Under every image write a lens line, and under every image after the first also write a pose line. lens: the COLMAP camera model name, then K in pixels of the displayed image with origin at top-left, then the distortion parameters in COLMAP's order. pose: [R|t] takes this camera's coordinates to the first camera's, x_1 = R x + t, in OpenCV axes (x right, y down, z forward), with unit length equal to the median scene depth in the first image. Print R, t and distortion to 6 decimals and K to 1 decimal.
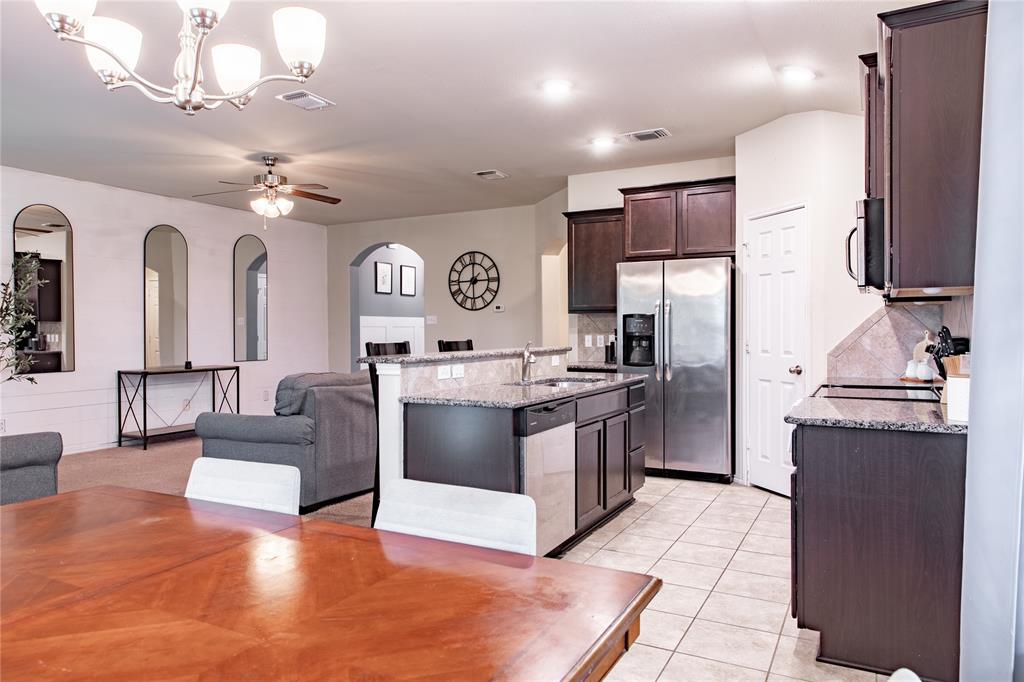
lens RADIAL K [[680.1, 0, 513.1], [0, 680.1, 338.1], [0, 0, 1]] dist [0.004477, 0.000107]
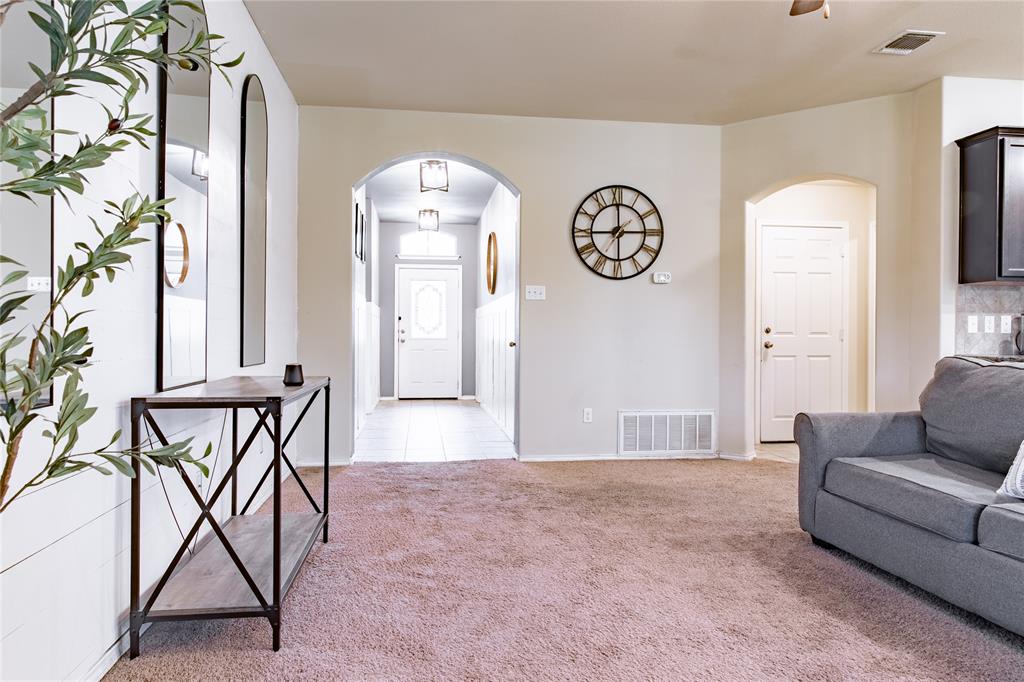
lens RADIAL K [[680.1, 0, 513.1], [0, 680.1, 338.1], [0, 0, 1]] dist [0.004477, 0.000107]
pose [[0.816695, 0.008329, 0.577009, -0.500618], [-0.003471, 0.999949, -0.009521, 0.020040], [-0.577059, 0.005773, 0.816682, 0.544384]]
